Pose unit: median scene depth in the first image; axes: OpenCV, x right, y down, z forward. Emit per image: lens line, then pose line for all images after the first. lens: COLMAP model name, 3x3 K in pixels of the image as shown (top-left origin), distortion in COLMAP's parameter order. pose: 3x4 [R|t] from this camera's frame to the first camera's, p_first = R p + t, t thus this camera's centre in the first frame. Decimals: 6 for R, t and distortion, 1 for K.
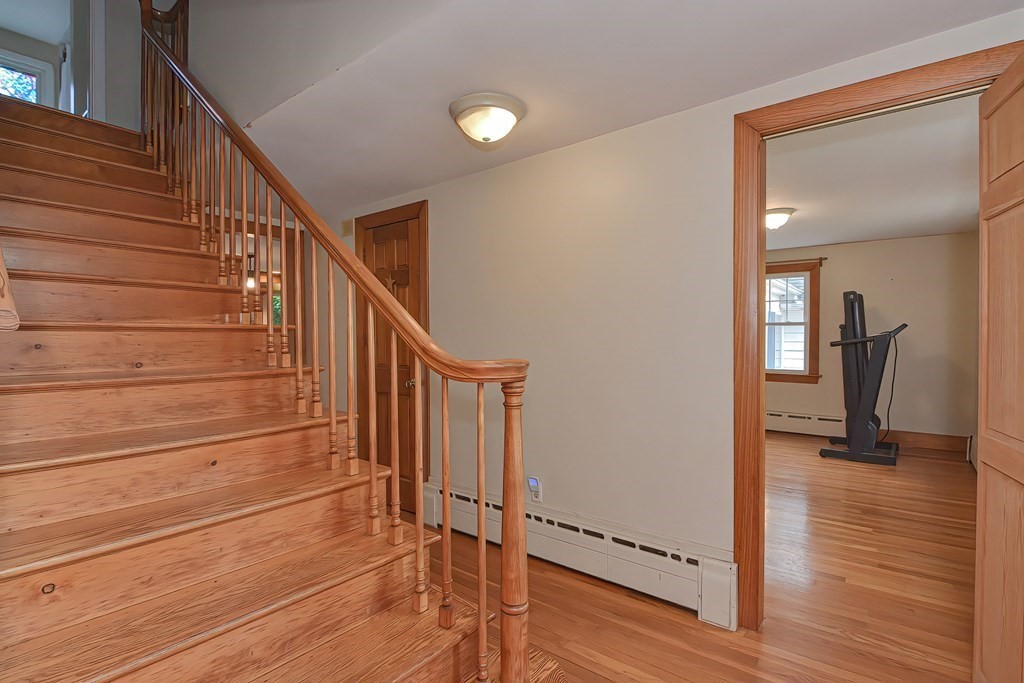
lens RADIAL K [[491.6, 0, 506.8], [0, 491.6, 342.9], [0, 0, 1]] dist [0.001536, -0.008928]
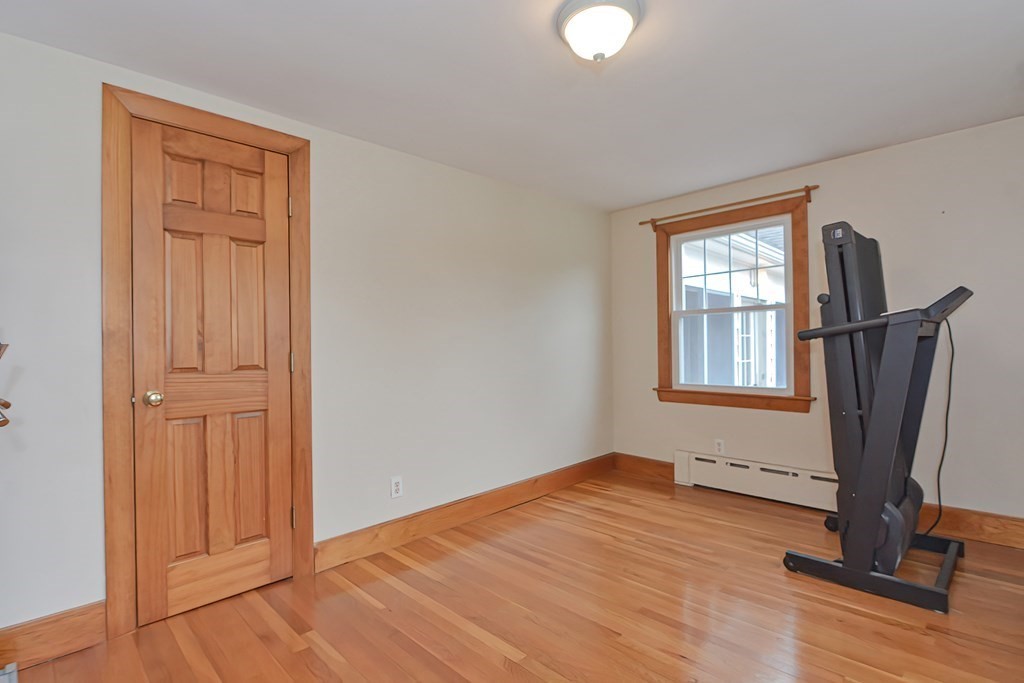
lens RADIAL K [[491.6, 0, 506.8], [0, 491.6, 342.9], [0, 0, 1]] dist [0.001536, -0.008928]
pose [[0.993190, -0.010075, -0.116070, 0.407892], [0.006427, 0.999475, -0.031754, 0.022297], [0.116329, 0.030791, 0.992733, 0.462029]]
